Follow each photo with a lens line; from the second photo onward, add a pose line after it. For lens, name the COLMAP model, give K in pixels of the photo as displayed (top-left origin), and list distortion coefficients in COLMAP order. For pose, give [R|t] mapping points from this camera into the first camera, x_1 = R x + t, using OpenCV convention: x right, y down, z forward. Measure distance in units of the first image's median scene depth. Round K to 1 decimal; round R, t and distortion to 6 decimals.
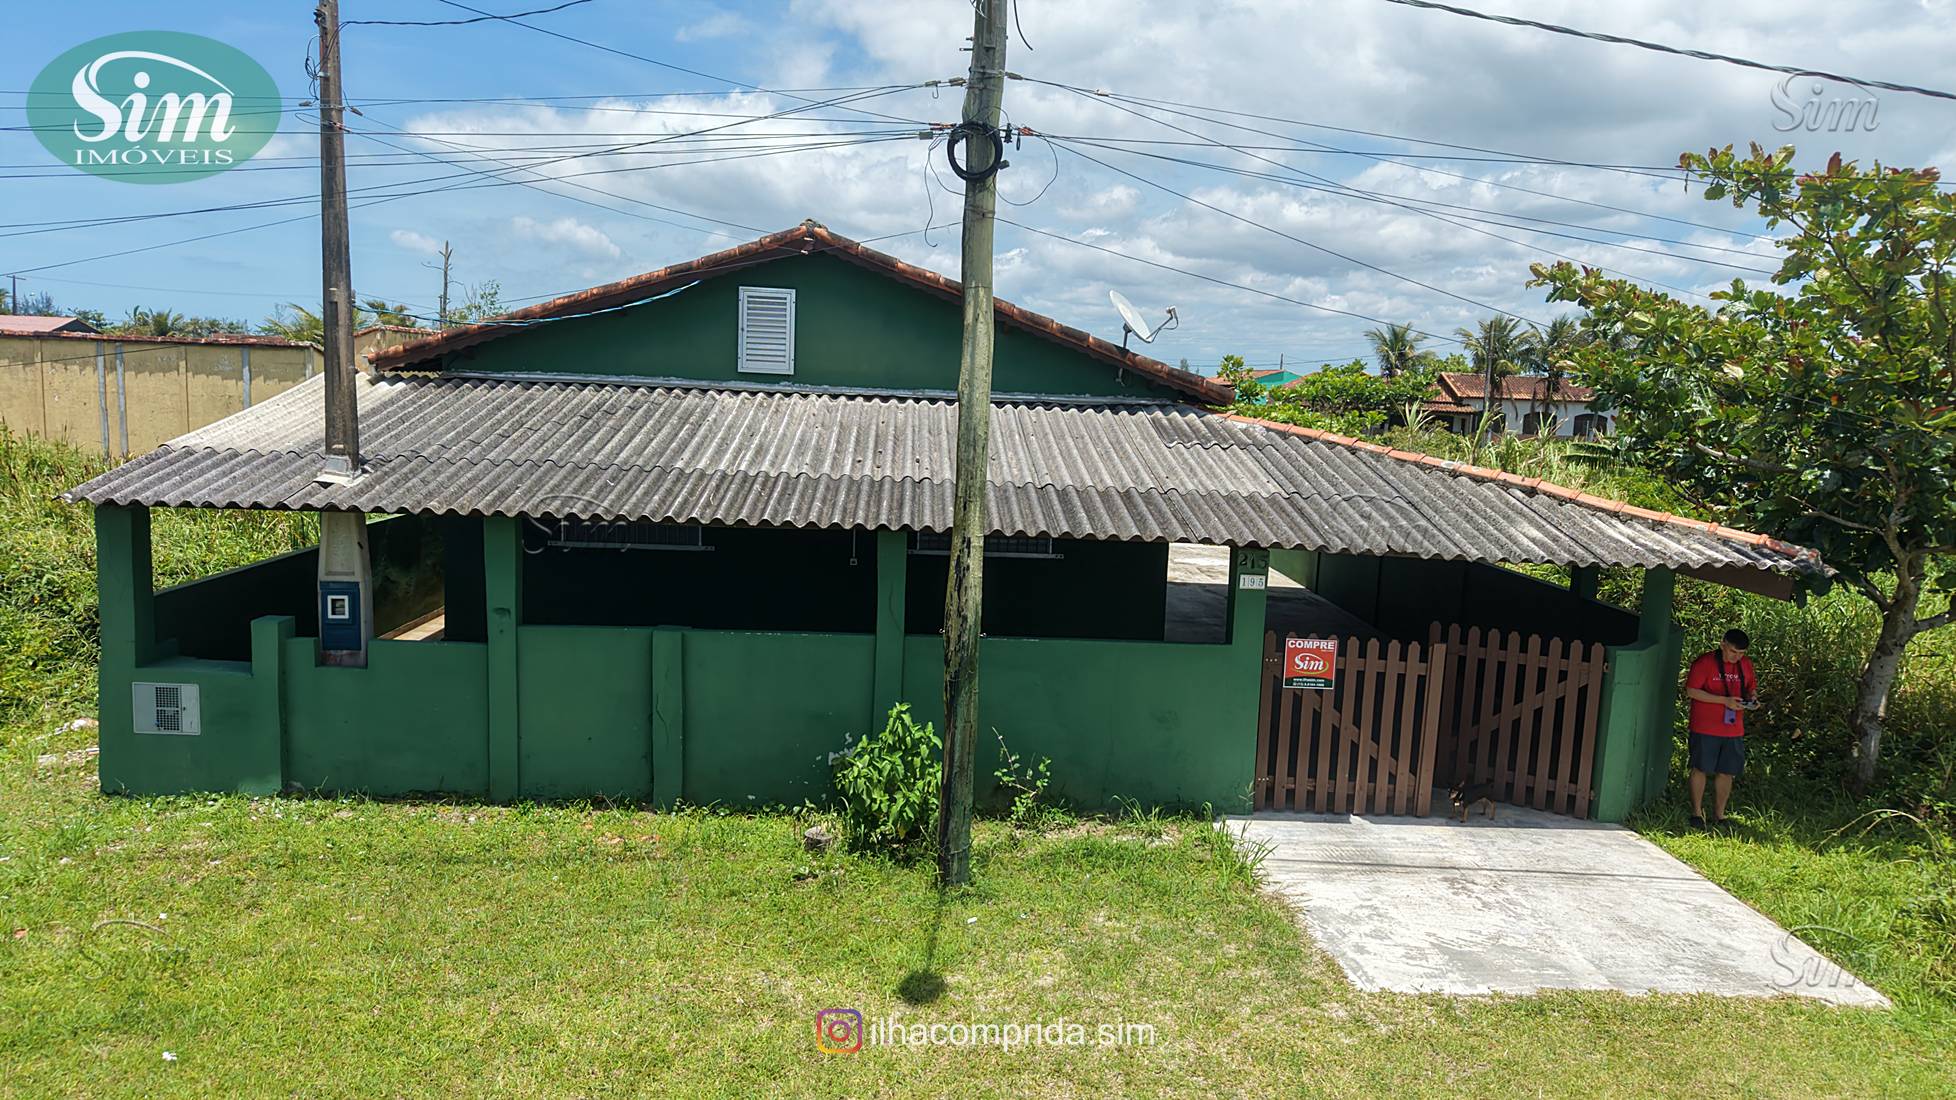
lens RADIAL K [[1315.7, 0, 978.0], [0, 1315.7, 550.0], [0, 0, 1]] dist [0.000940, -0.001692]
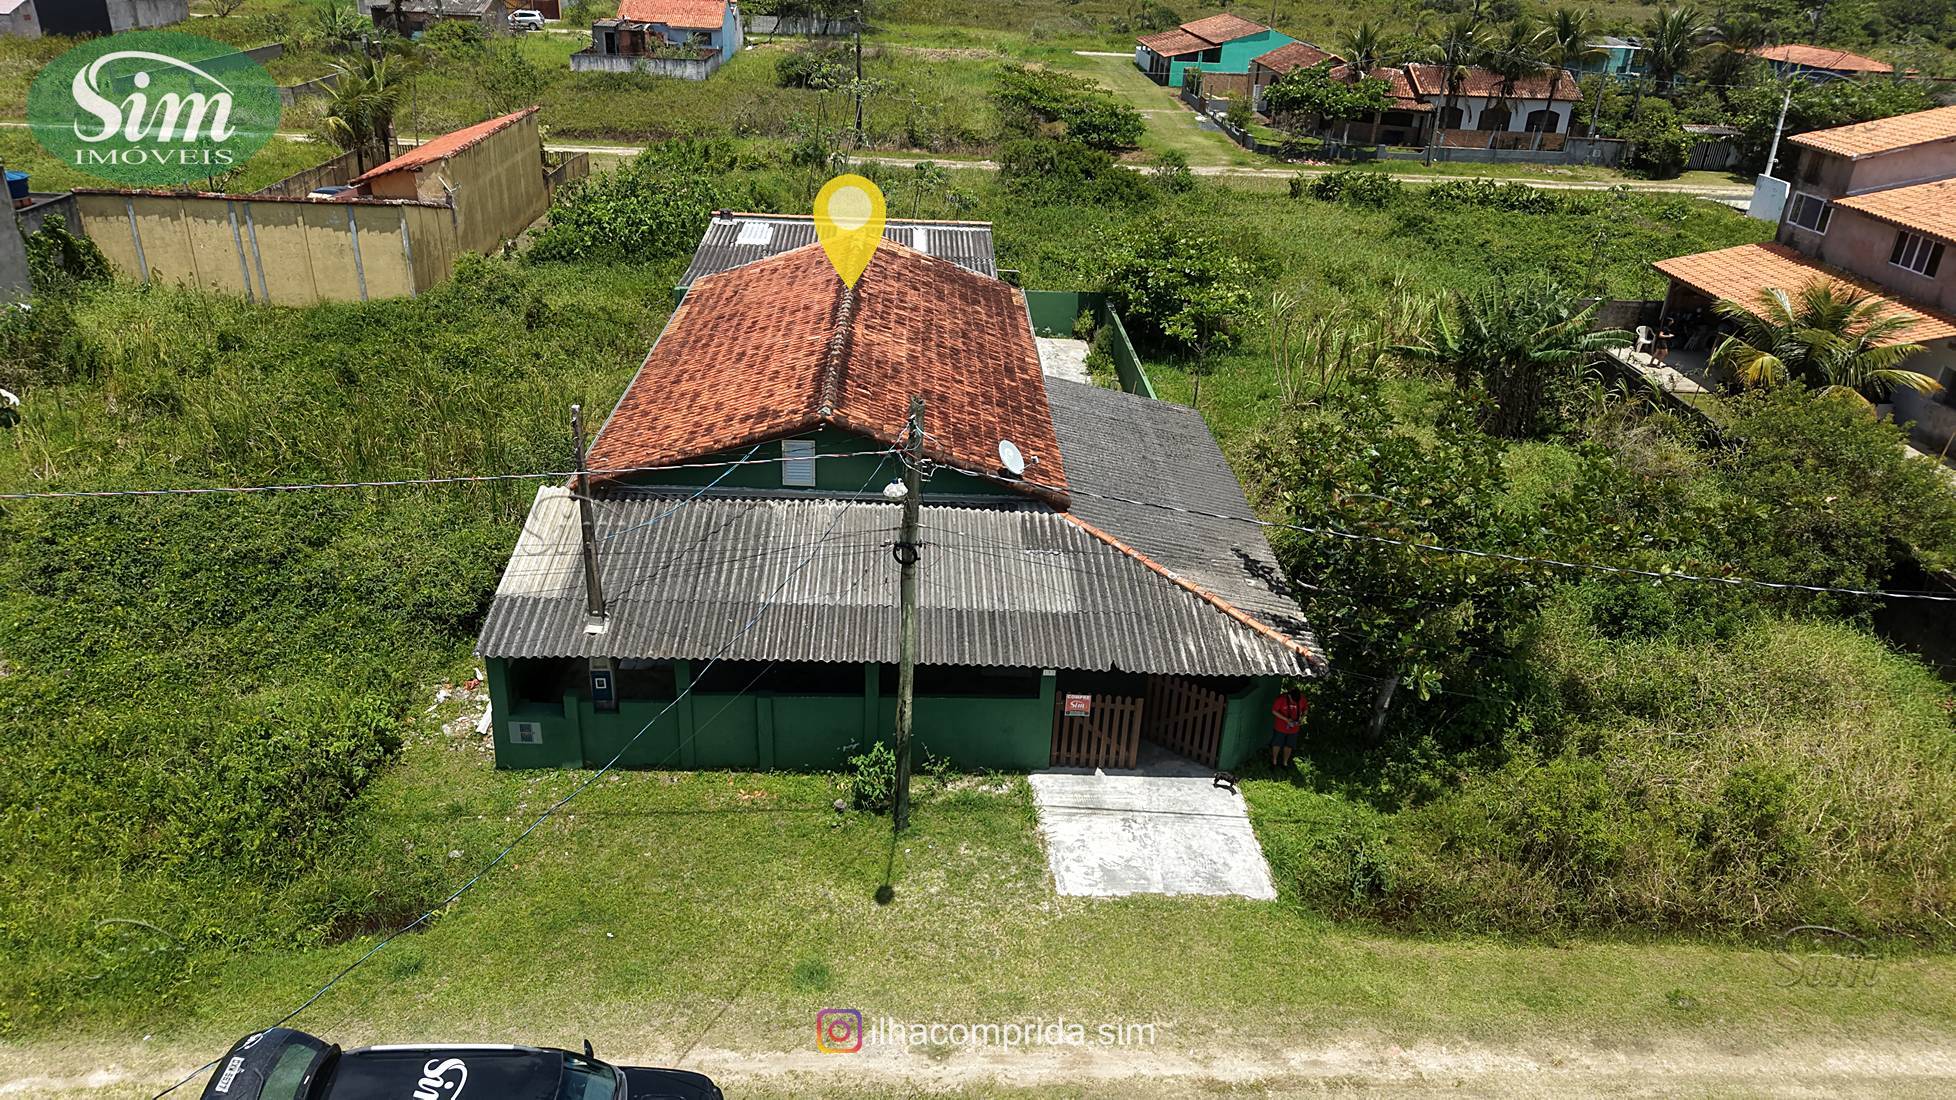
lens RADIAL K [[1286.0, 0, 978.0], [0, 1286.0, 550.0], [0, 0, 1]] dist [0.076921, -0.104057]
pose [[0.999970, 0.006985, 0.003419, 0.092923], [-0.007713, 0.947198, 0.320557, -0.819847], [-0.001000, -0.320573, 0.947223, -0.858335]]
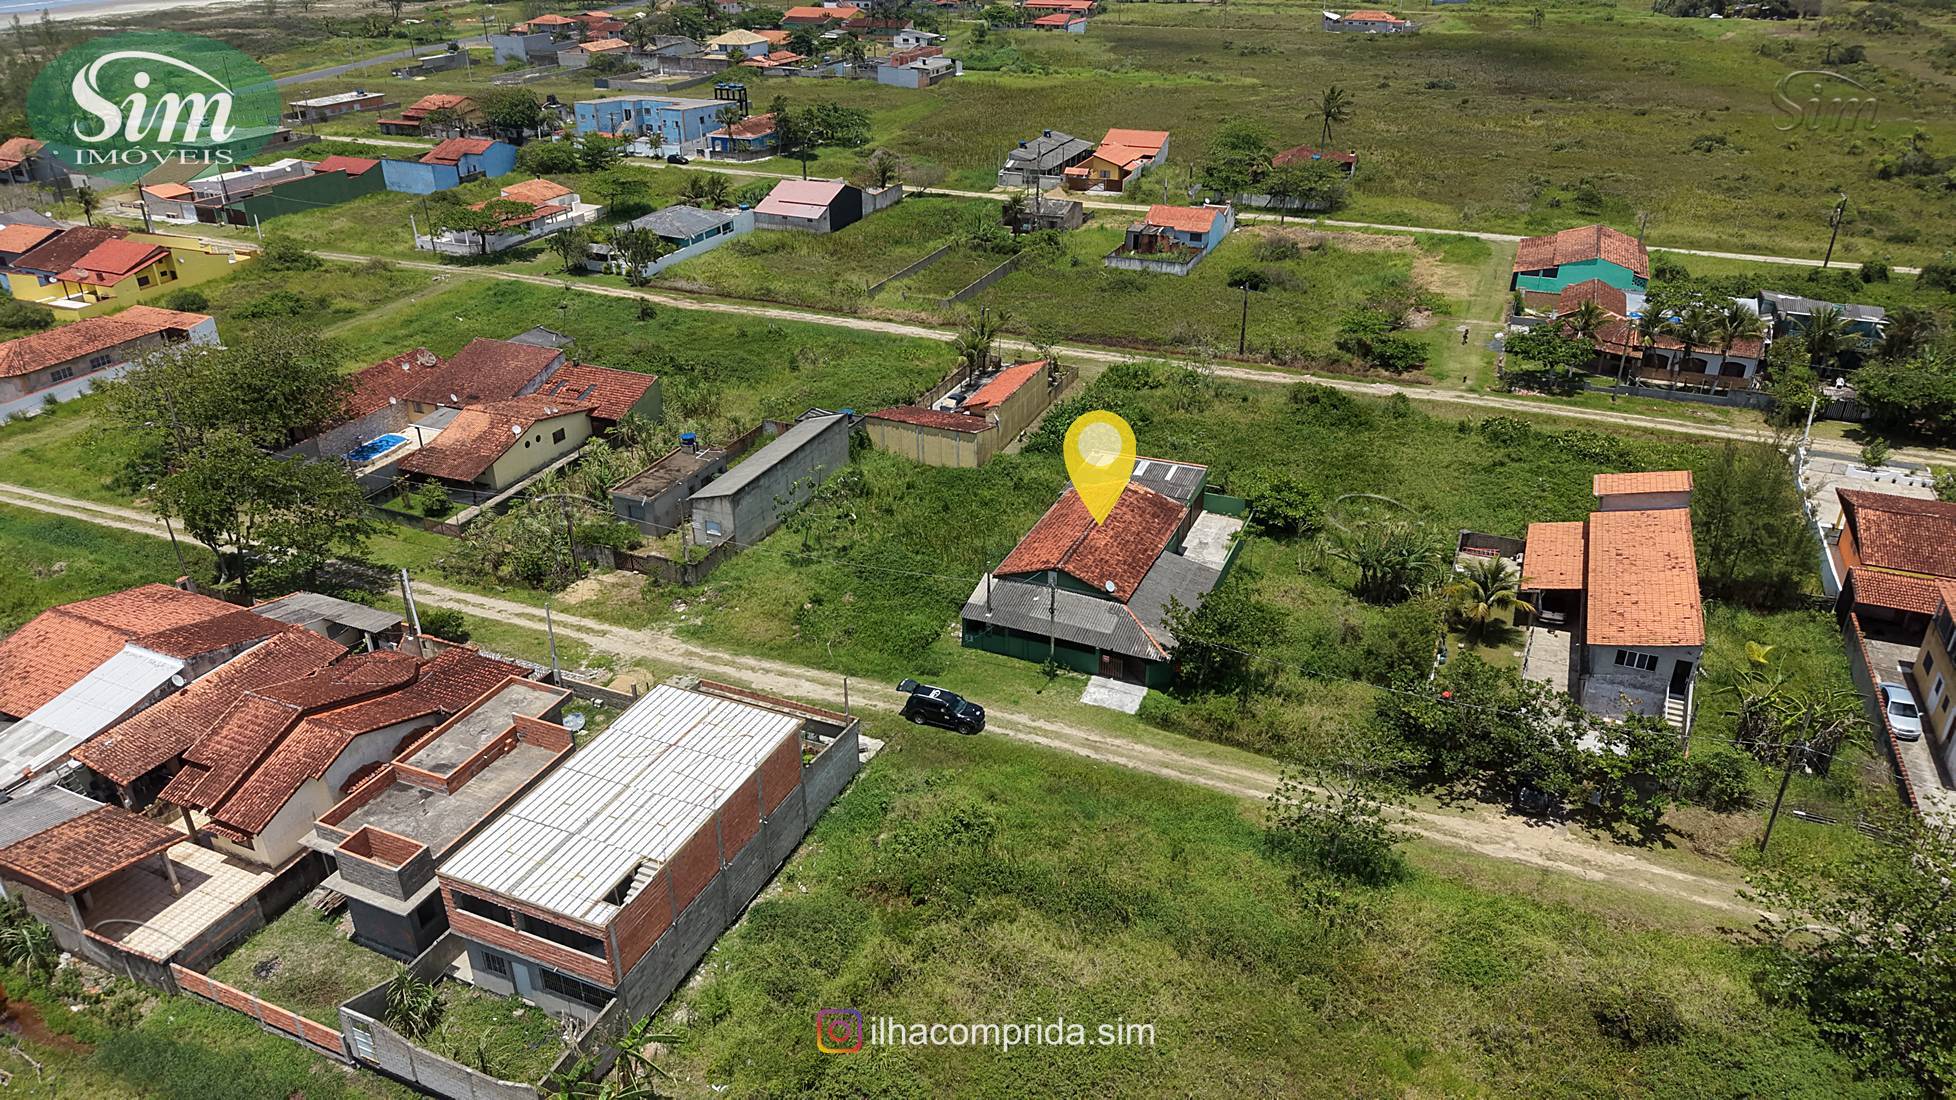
lens RADIAL K [[1315.7, 0, 978.0], [0, 1315.7, 550.0], [0, 0, 1]] dist [0.000940, -0.001692]
pose [[0.901480, 0.159676, -0.402290, 2.644470], [-0.017843, 0.942381, 0.334065, -3.134876], [0.432452, -0.293975, 0.852387, -5.796019]]
